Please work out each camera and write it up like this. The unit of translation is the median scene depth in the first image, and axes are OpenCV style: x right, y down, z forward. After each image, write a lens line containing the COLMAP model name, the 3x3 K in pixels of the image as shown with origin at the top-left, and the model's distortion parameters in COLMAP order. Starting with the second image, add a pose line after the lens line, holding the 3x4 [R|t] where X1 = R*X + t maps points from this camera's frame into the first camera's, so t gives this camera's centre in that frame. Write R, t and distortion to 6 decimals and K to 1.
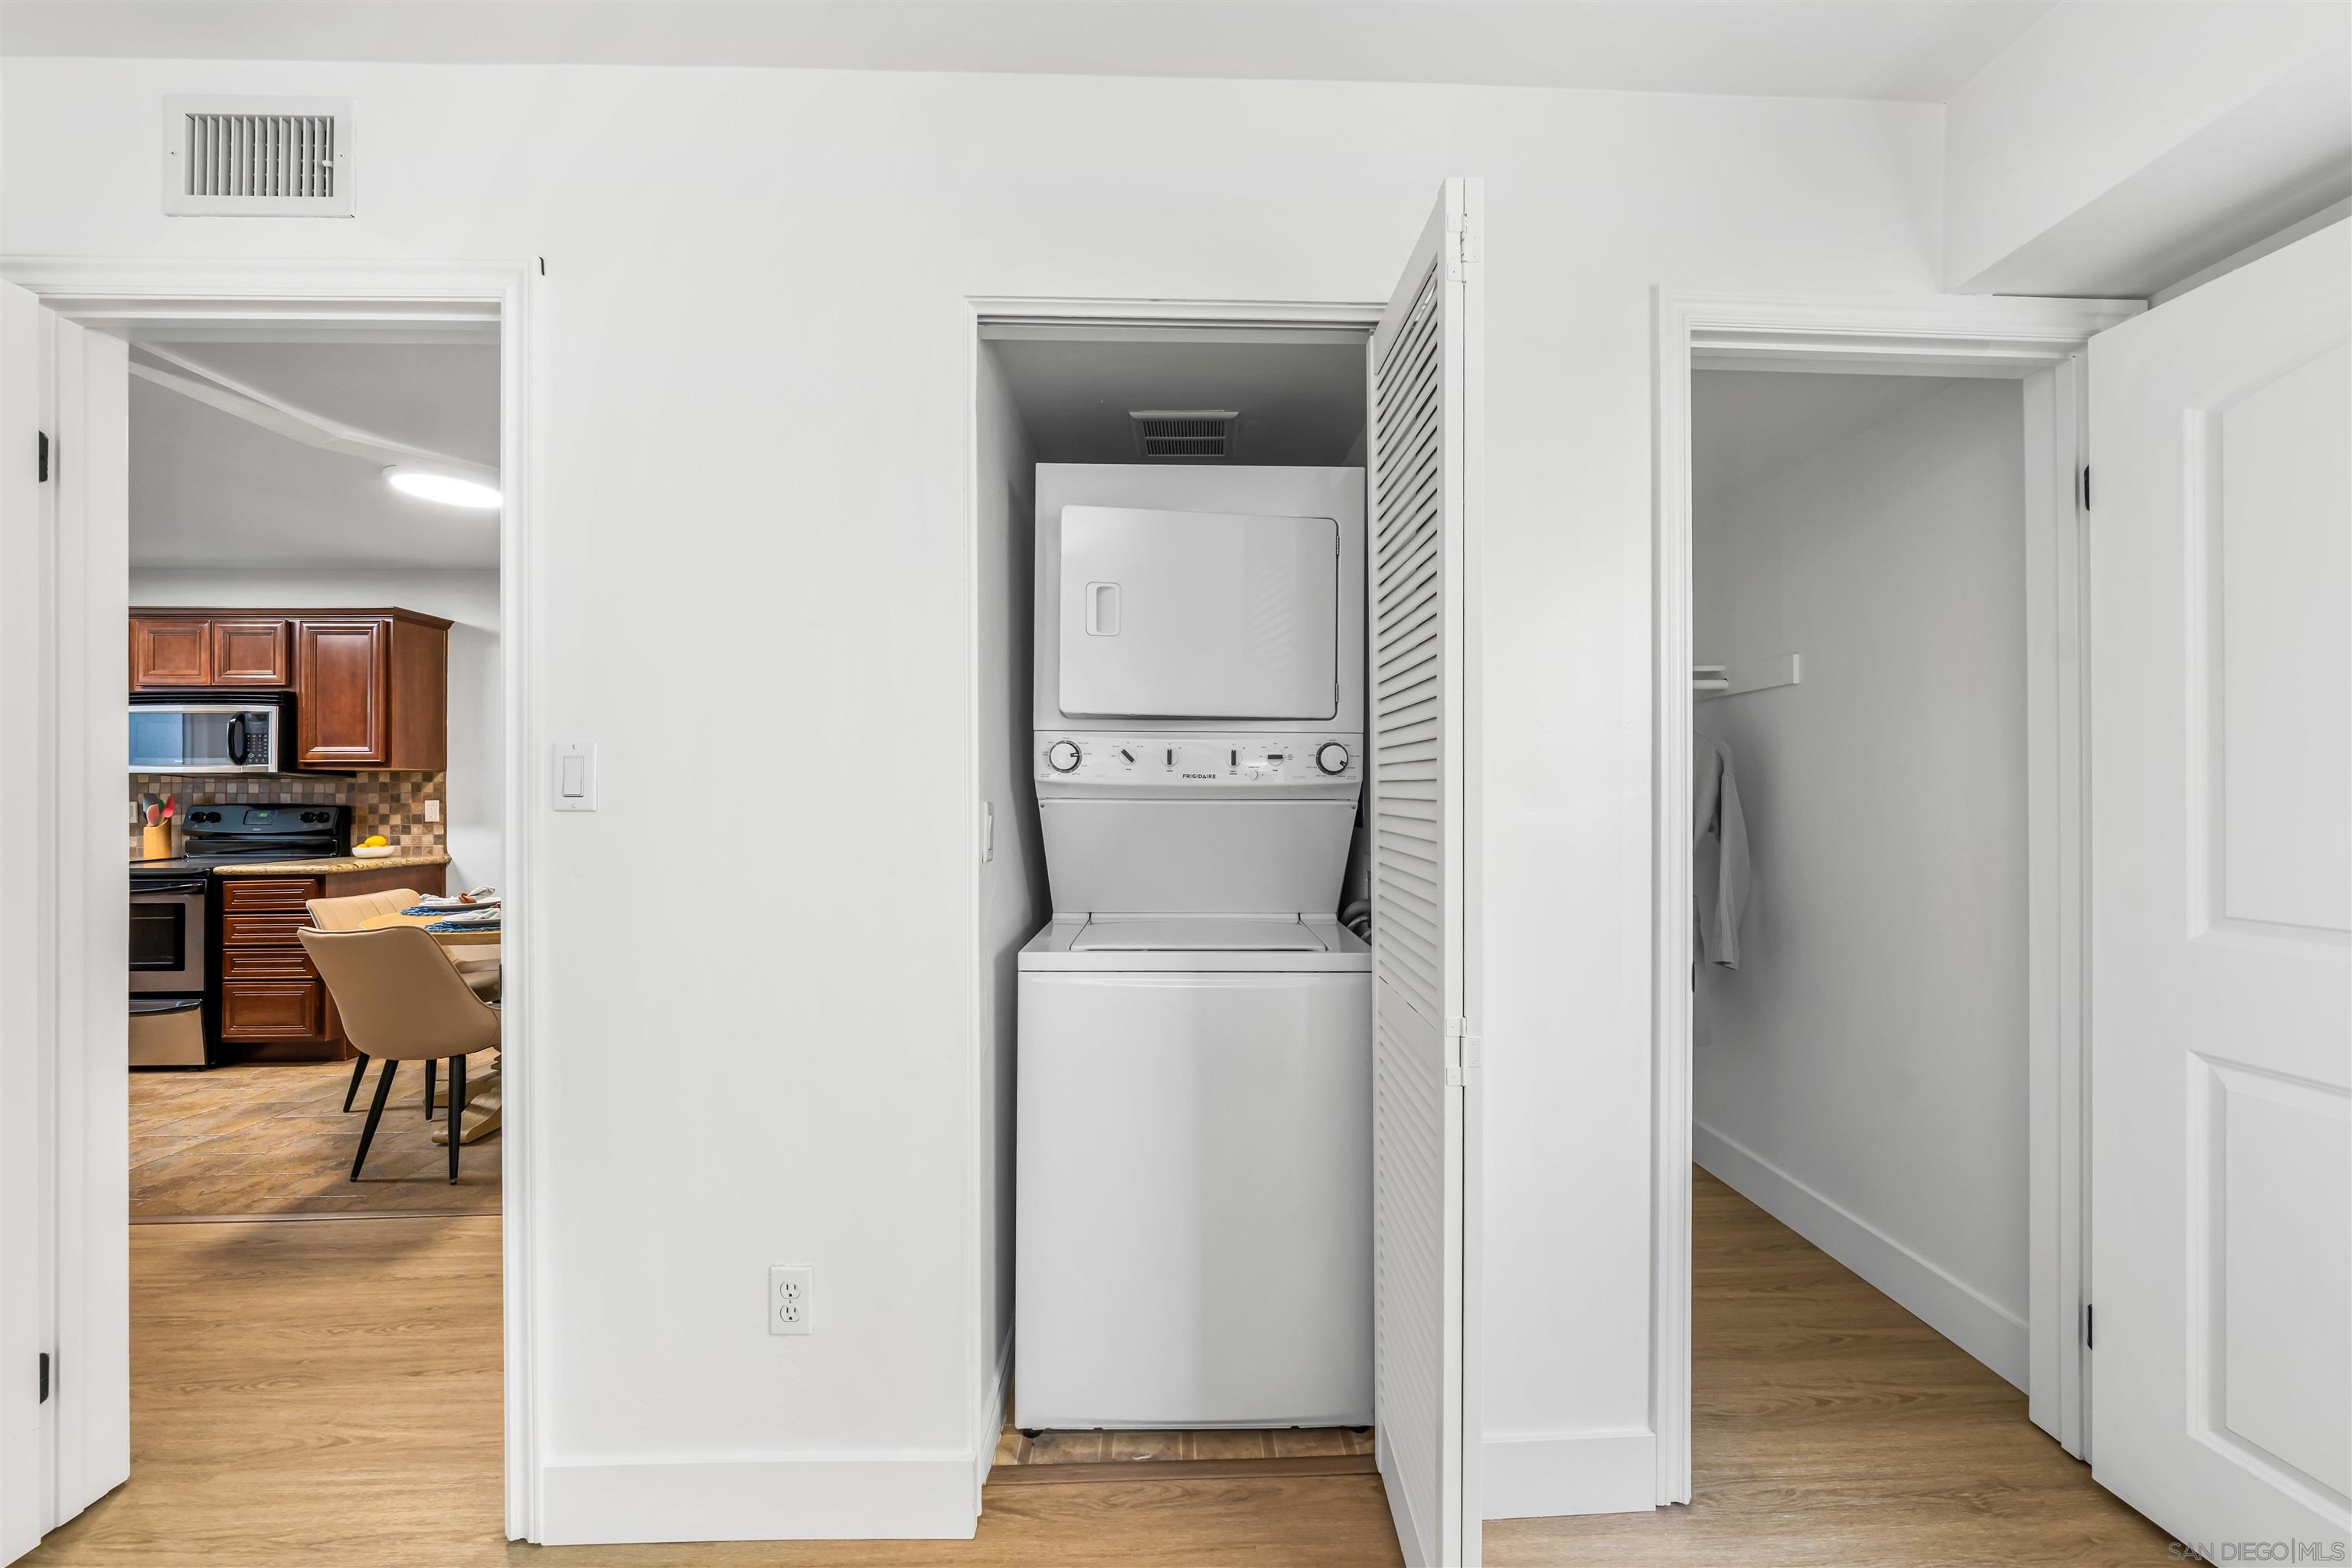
lens RADIAL K [[817.1, 0, 1196.9], [0, 817.1, 786.5], [0, 0, 1]] dist [-0.002525, -0.000127]
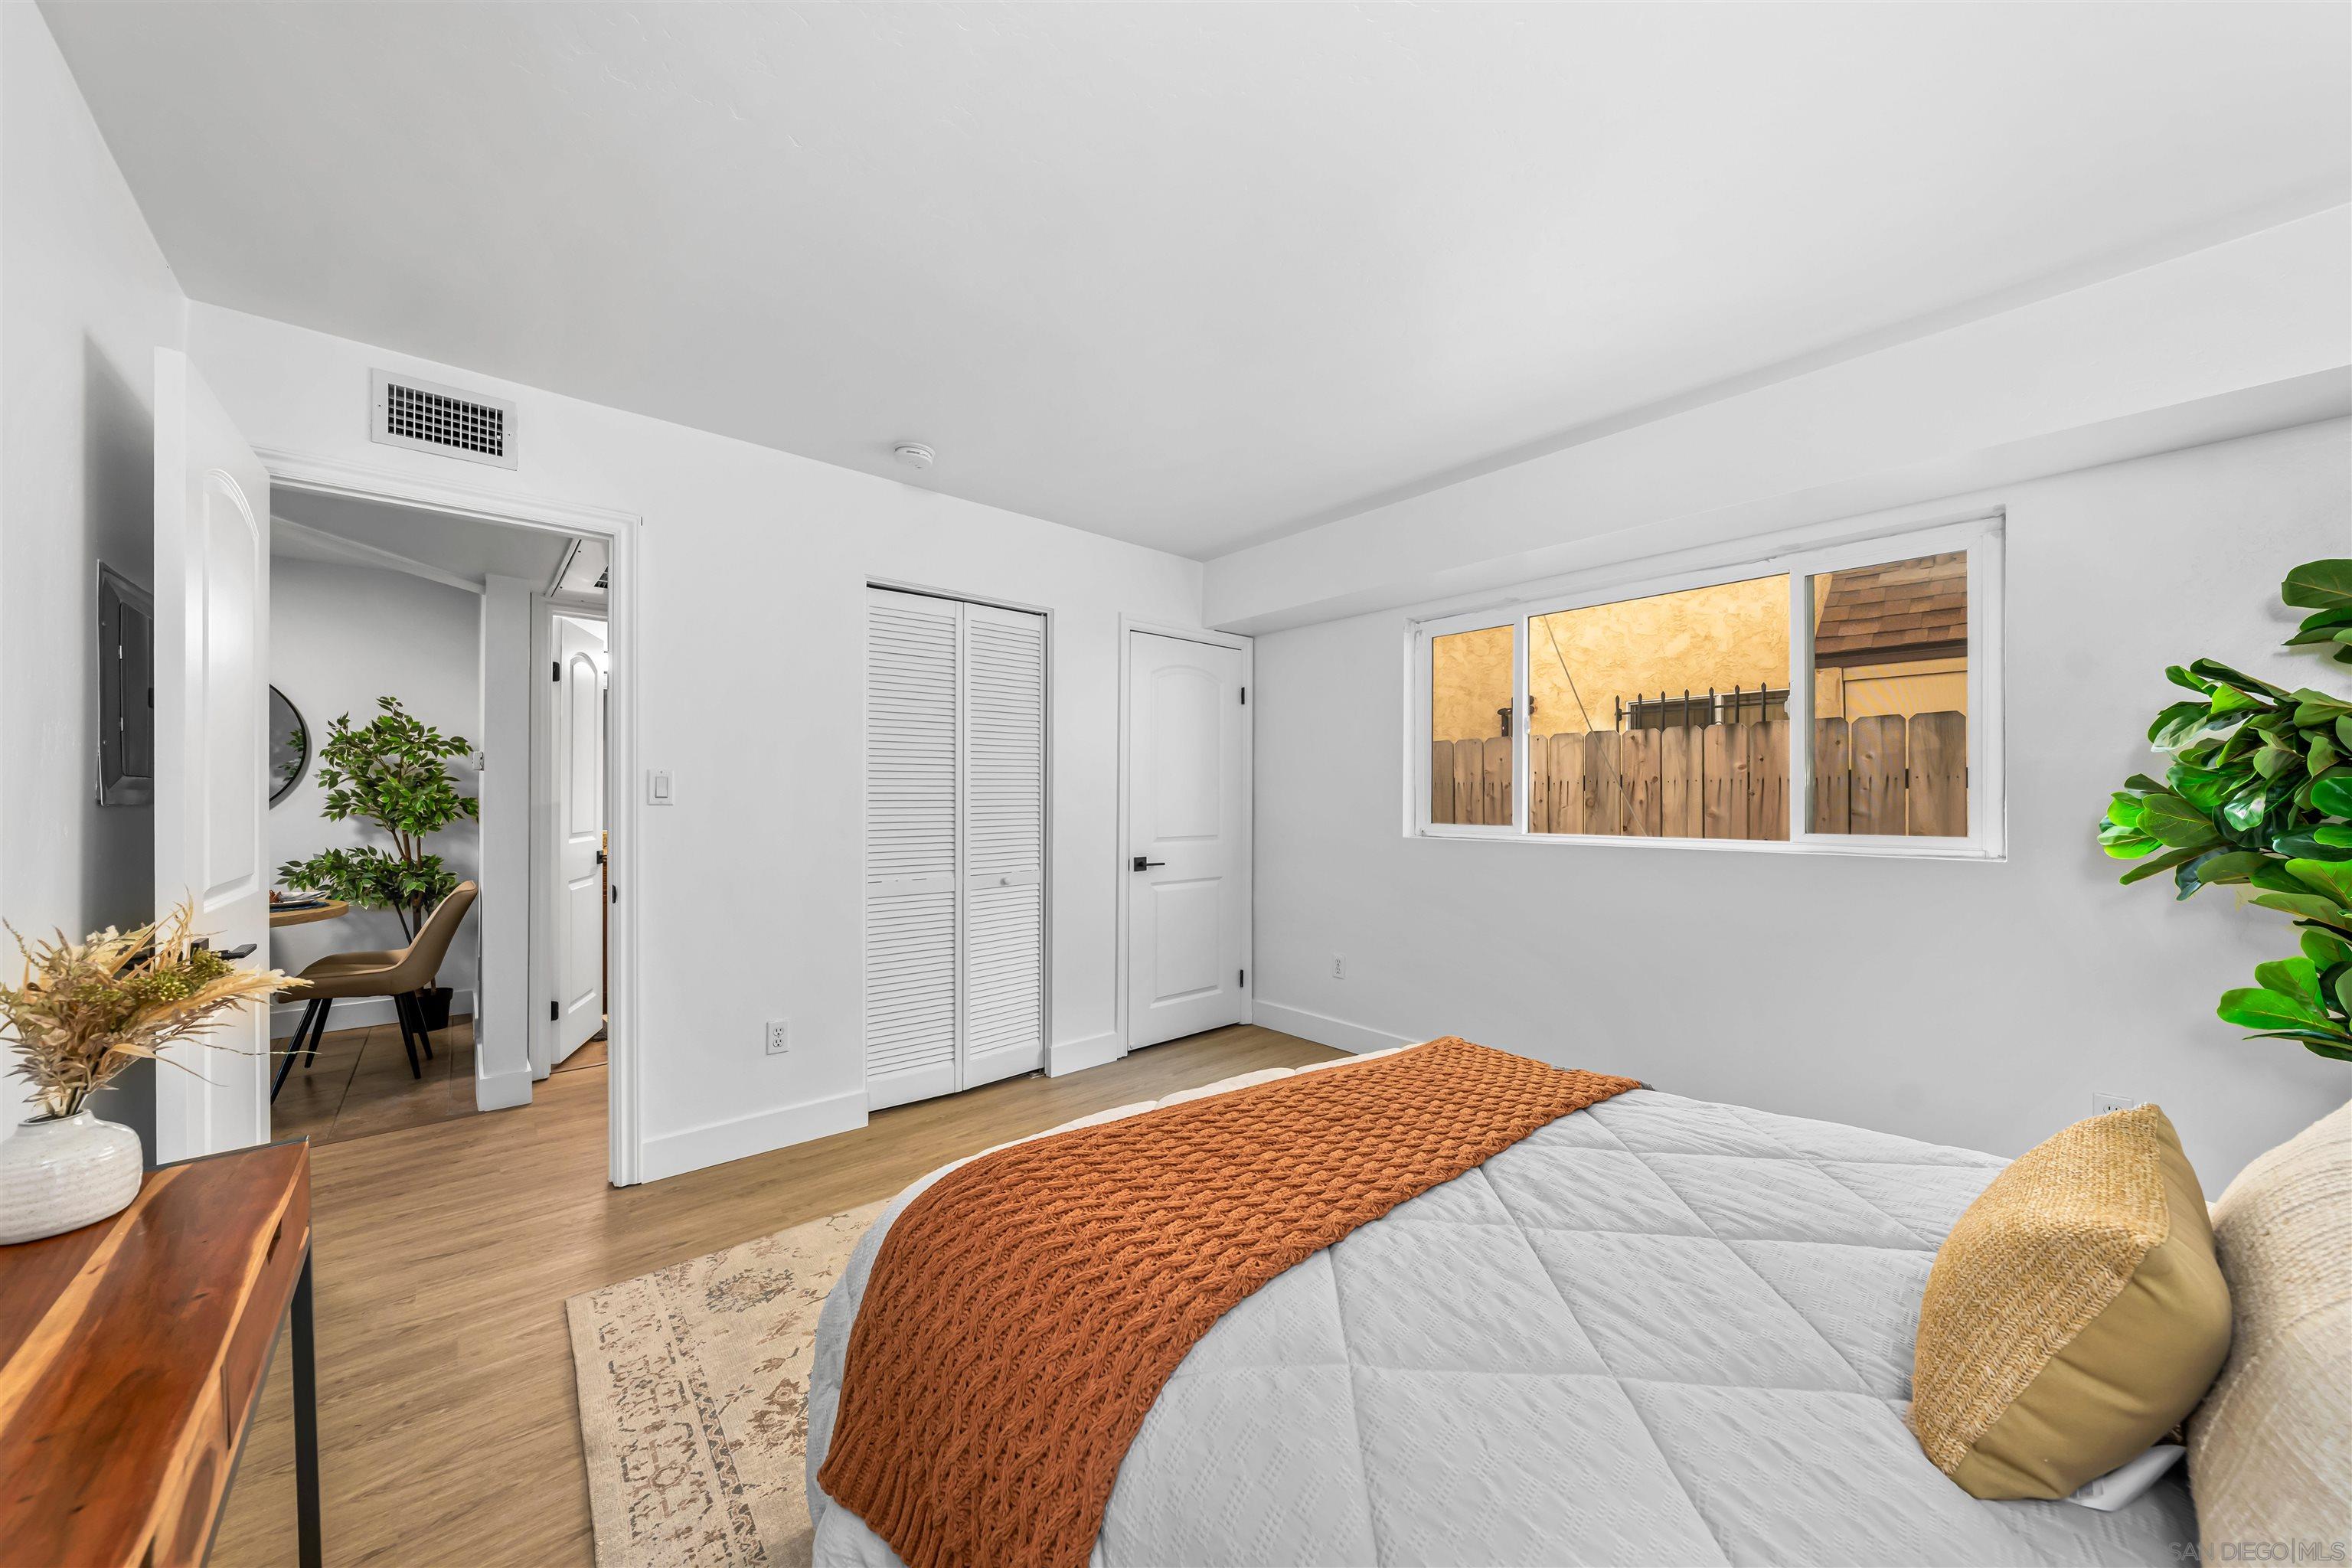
lens RADIAL K [[817.1, 0, 1190.3], [0, 817.1, 799.3], [0, 0, 1]] dist [-0.002525, -0.000127]
pose [[0.772499, 0.003156, 0.635008, -0.324827], [-0.008864, 0.999944, 0.005813, -0.001819], [-0.634954, -0.010119, 0.772484, -0.416004]]
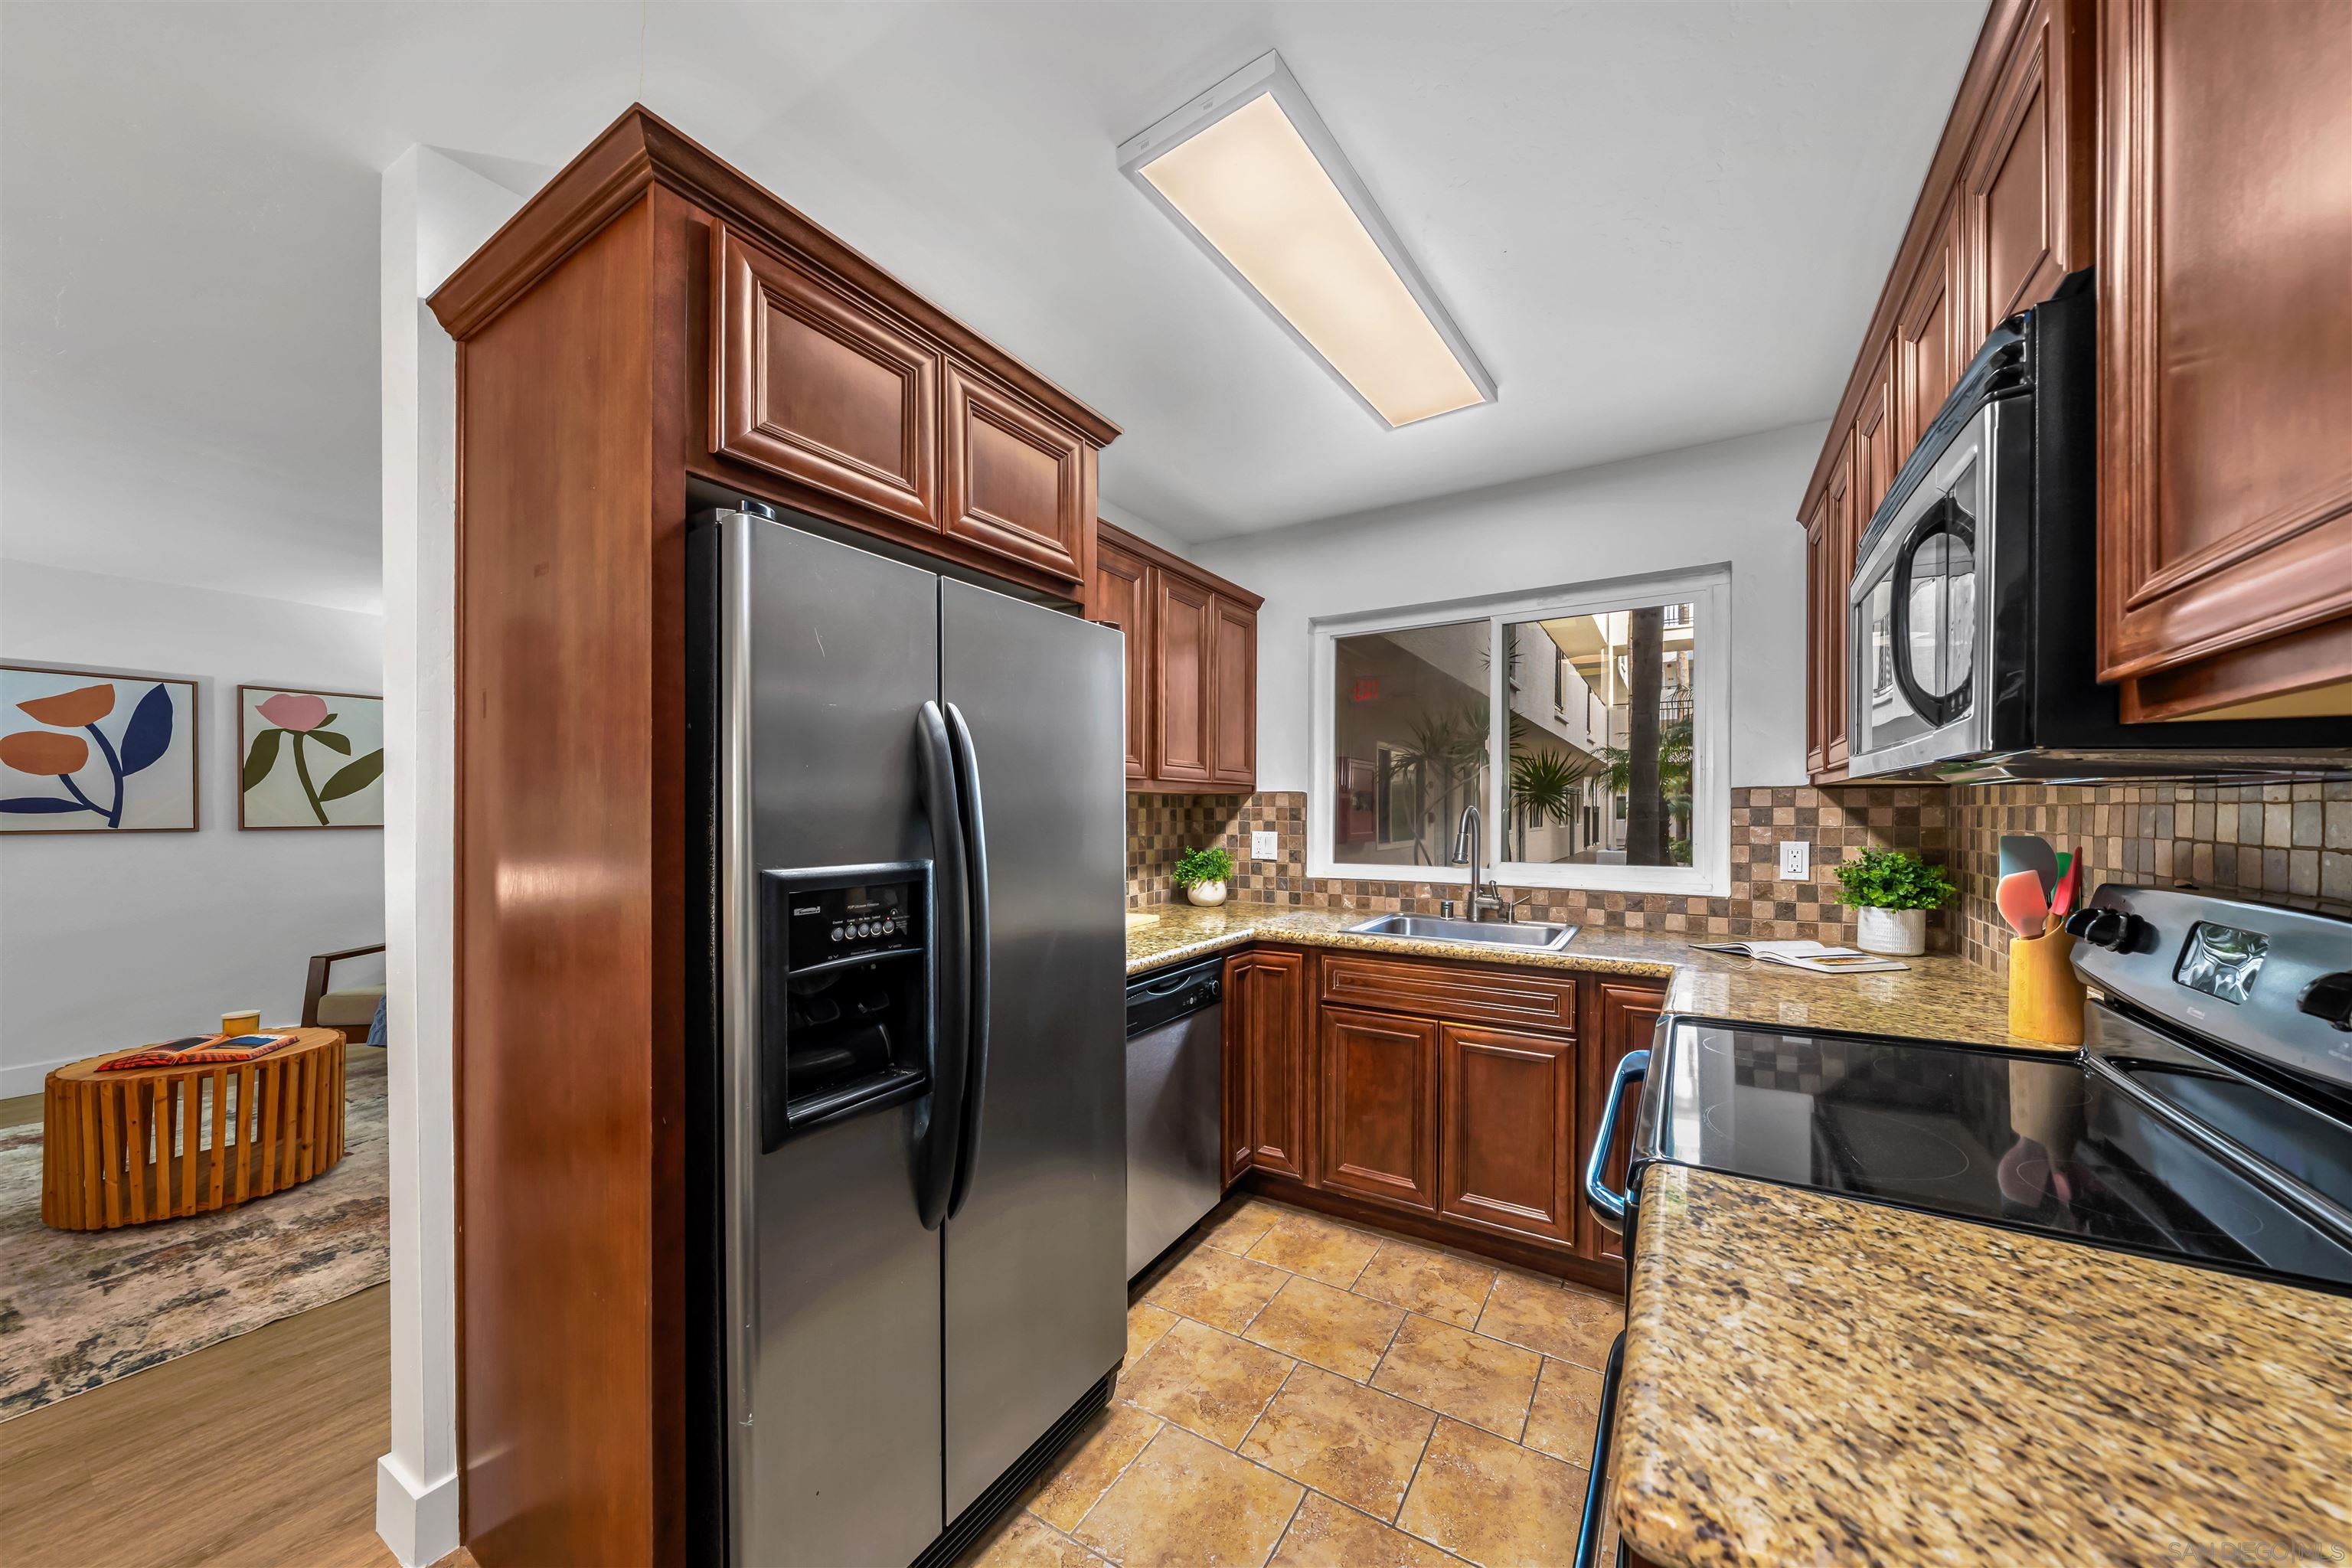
lens RADIAL K [[817.1, 0, 1168.4], [0, 817.1, 816.8], [0, 0, 1]] dist [-0.002525, -0.000127]
pose [[-0.559552, 0.007929, -0.828757, -0.811051], [0.007128, 0.999963, 0.004754, -0.003543], [0.828764, -0.003247, -0.559588, 0.886500]]
